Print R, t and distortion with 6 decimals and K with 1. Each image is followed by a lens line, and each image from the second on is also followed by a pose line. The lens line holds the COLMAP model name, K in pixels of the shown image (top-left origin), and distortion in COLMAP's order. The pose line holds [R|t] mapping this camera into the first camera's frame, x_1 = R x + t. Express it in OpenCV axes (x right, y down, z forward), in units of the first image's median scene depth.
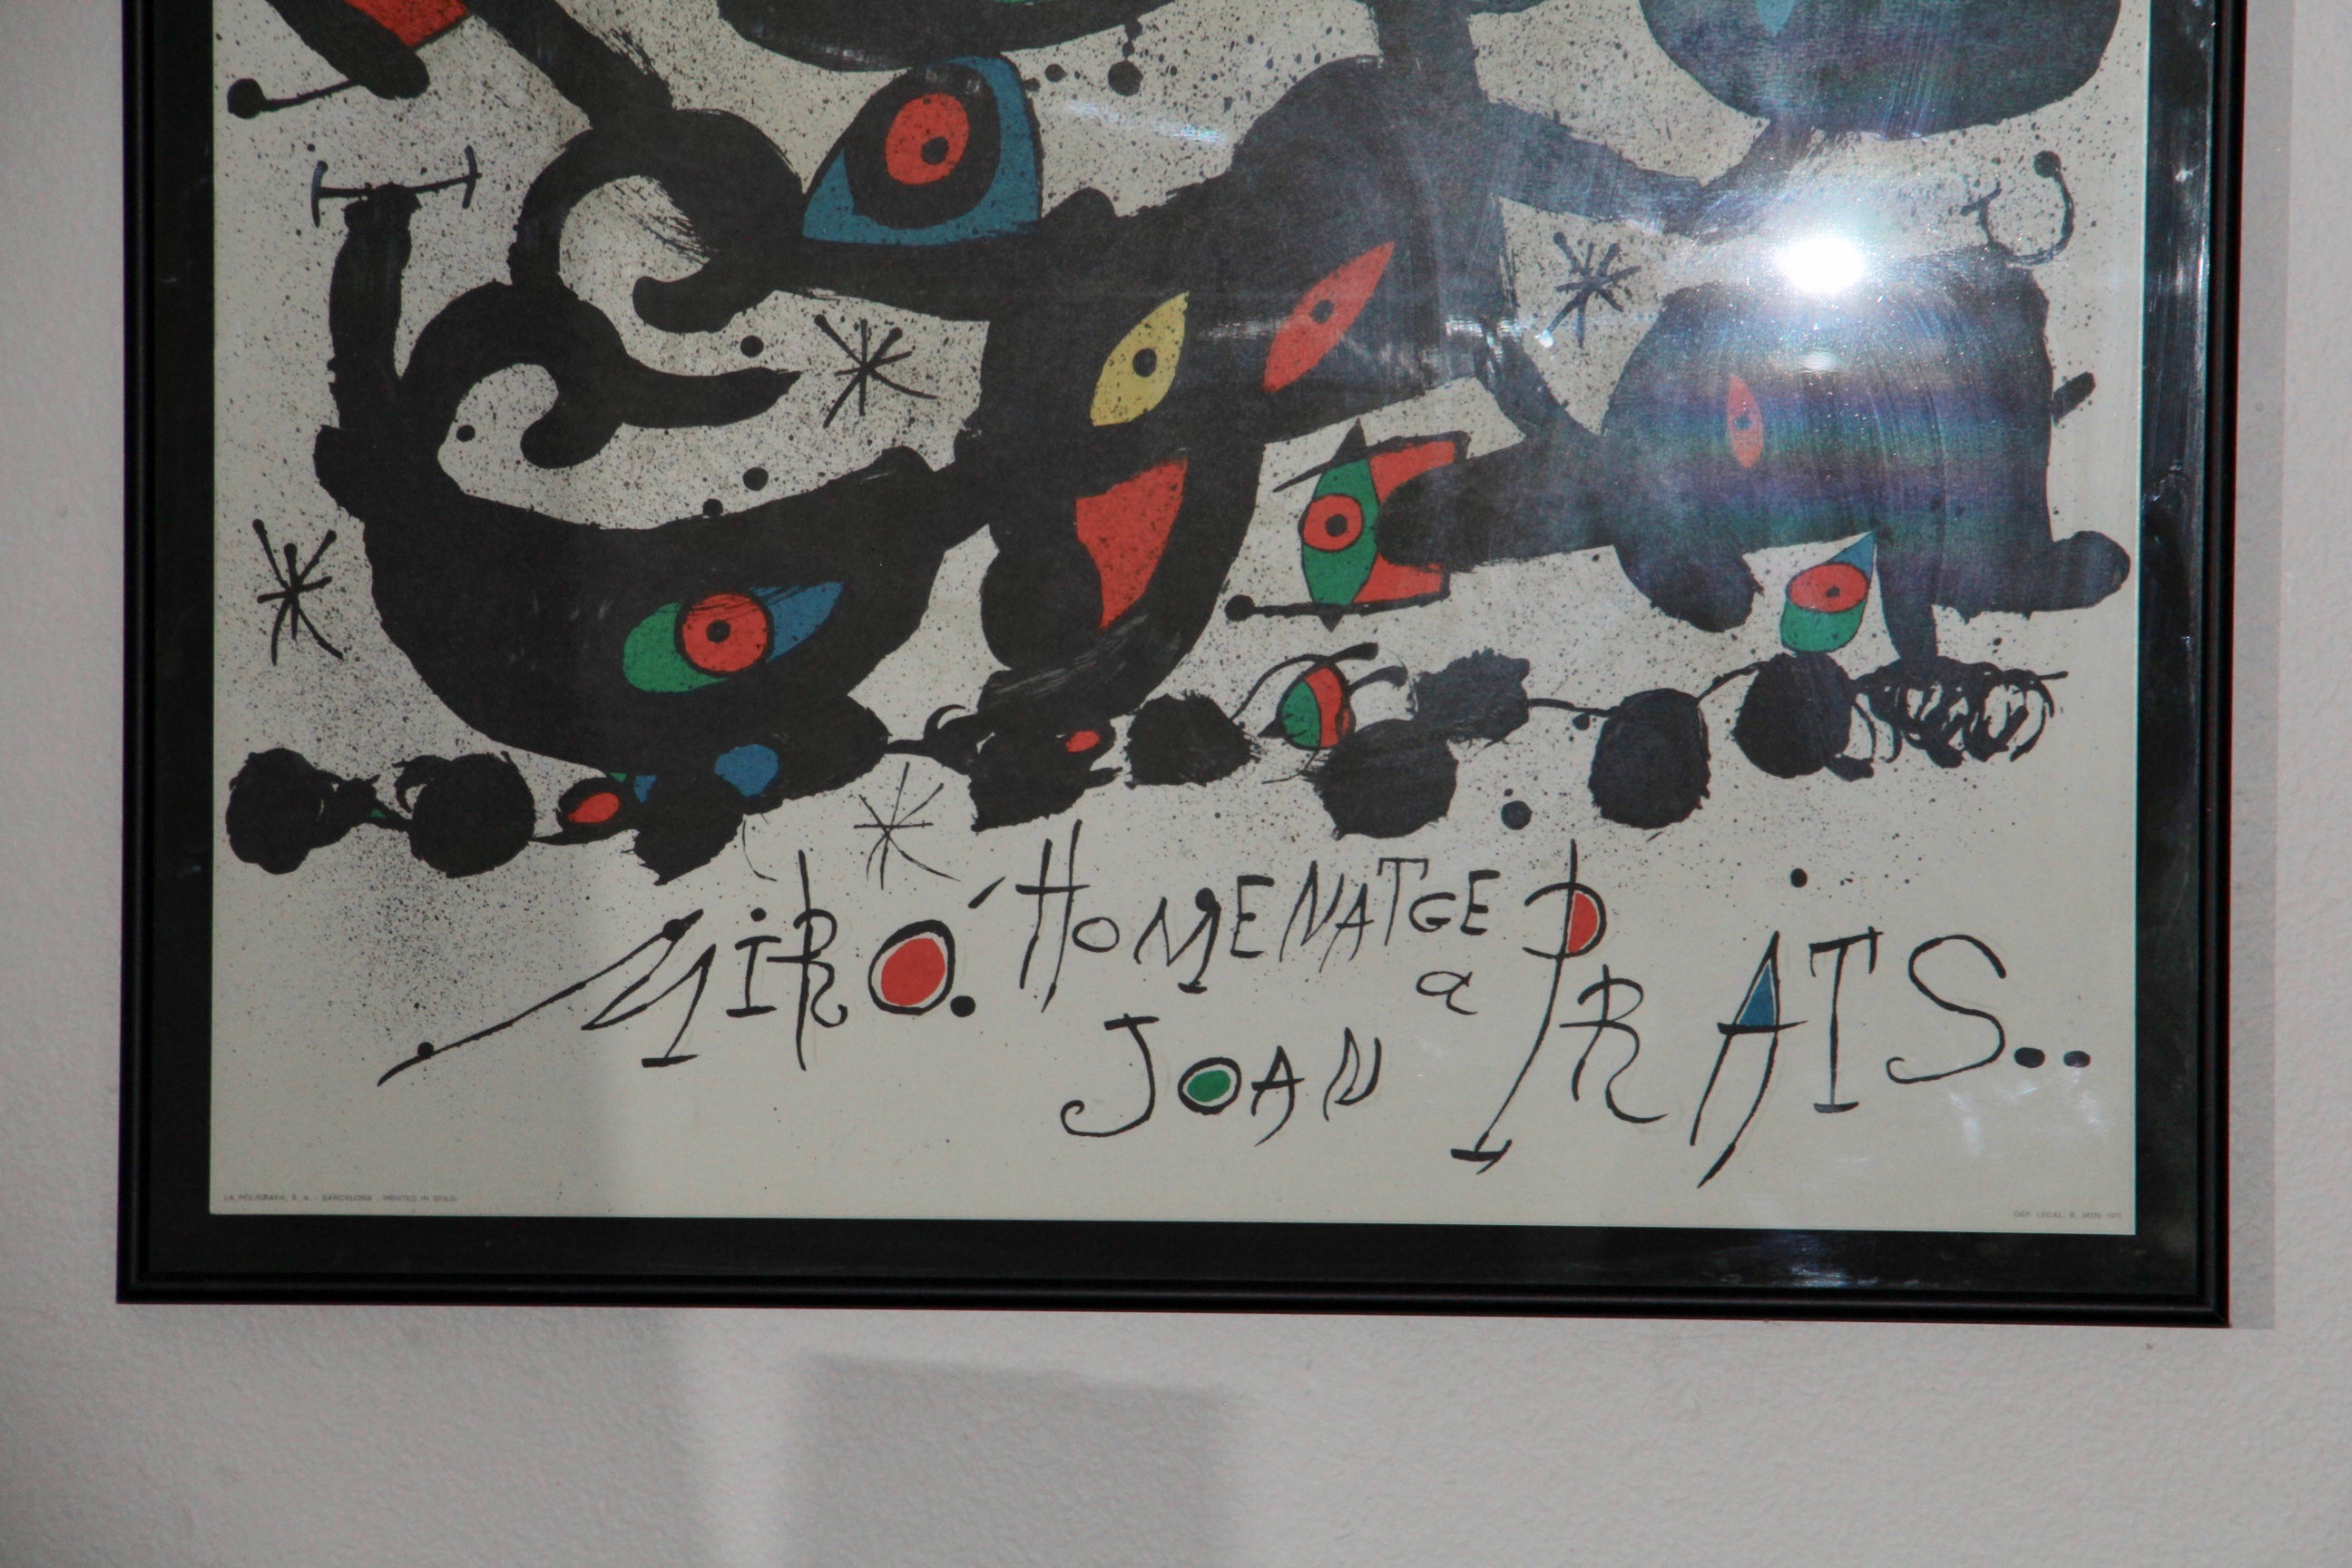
lens RADIAL K [[14771.3, 0, 1184.1], [0, 14771.3, 788.9], [0, 0, 1]] dist [2.259366, 0.000000]
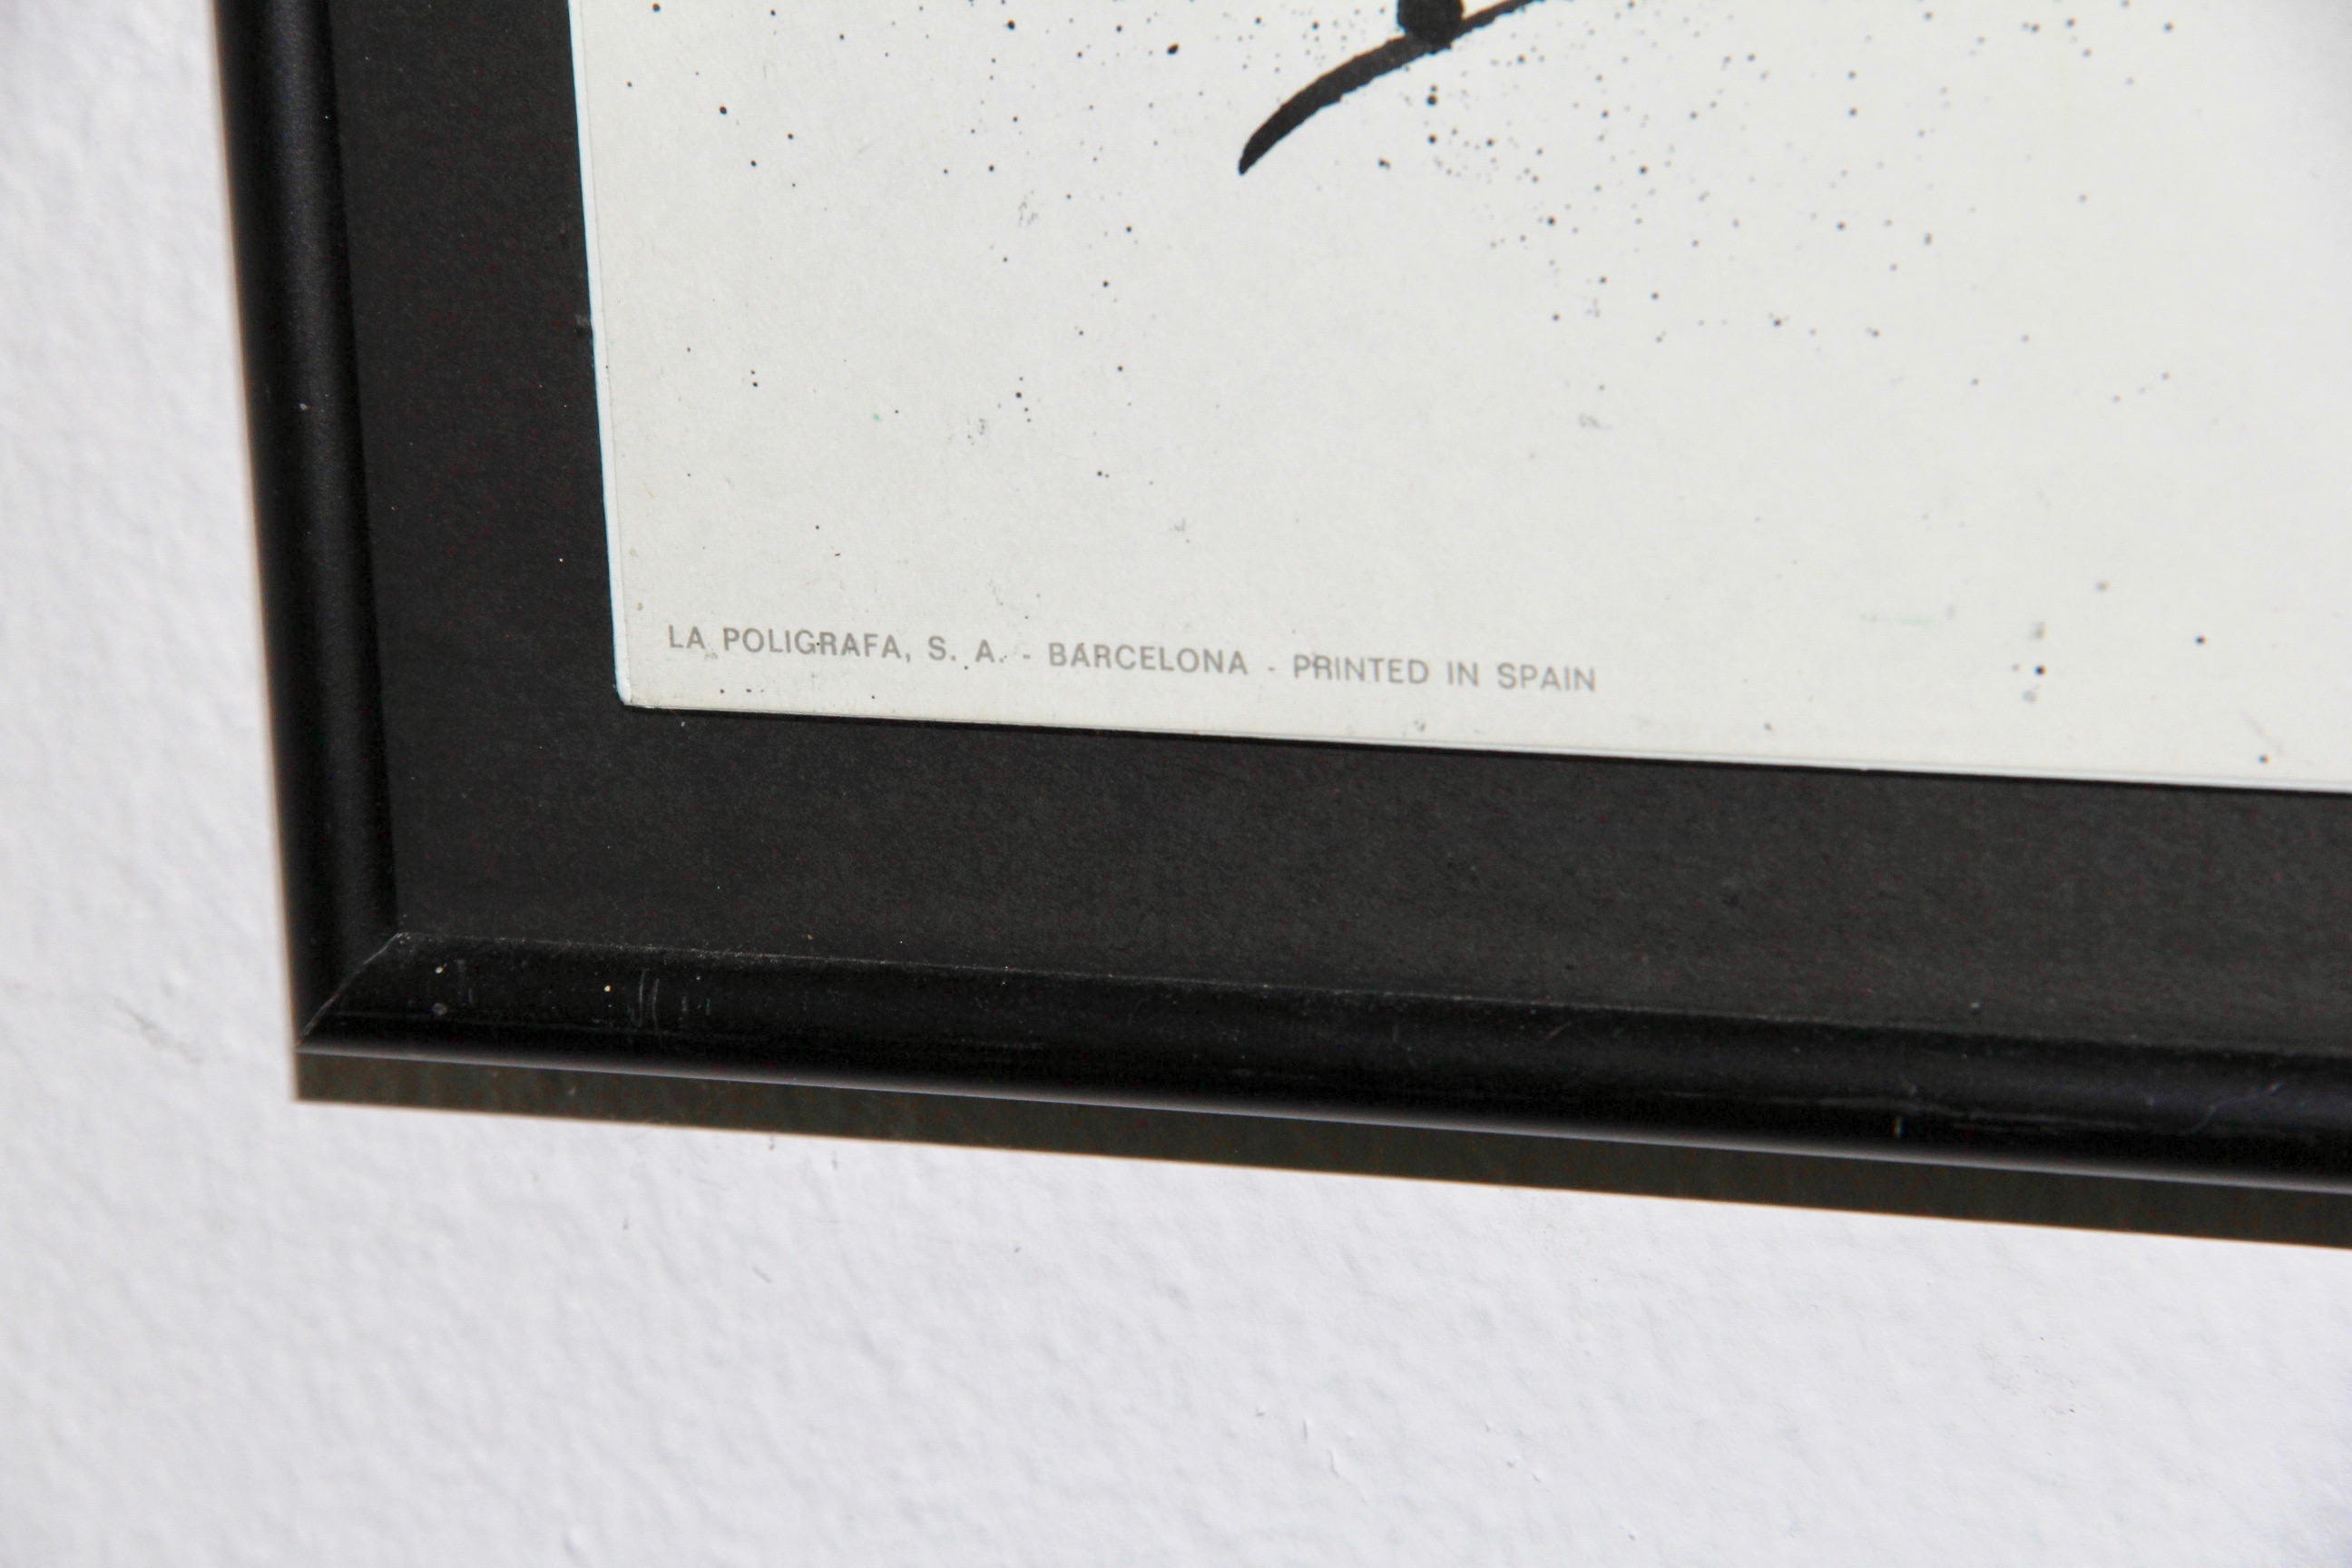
lens RADIAL K [[14771.3, 0, 1172.9], [0, 14771.3, 782.1], [0, 0, 1]] dist [2.259366, 0.000000]
pose [[0.978560, -0.007272, -0.205834, -0.009831], [0.033025, 0.991986, 0.121958, 0.002063], [0.203297, -0.126141, 0.970958, 0.782801]]
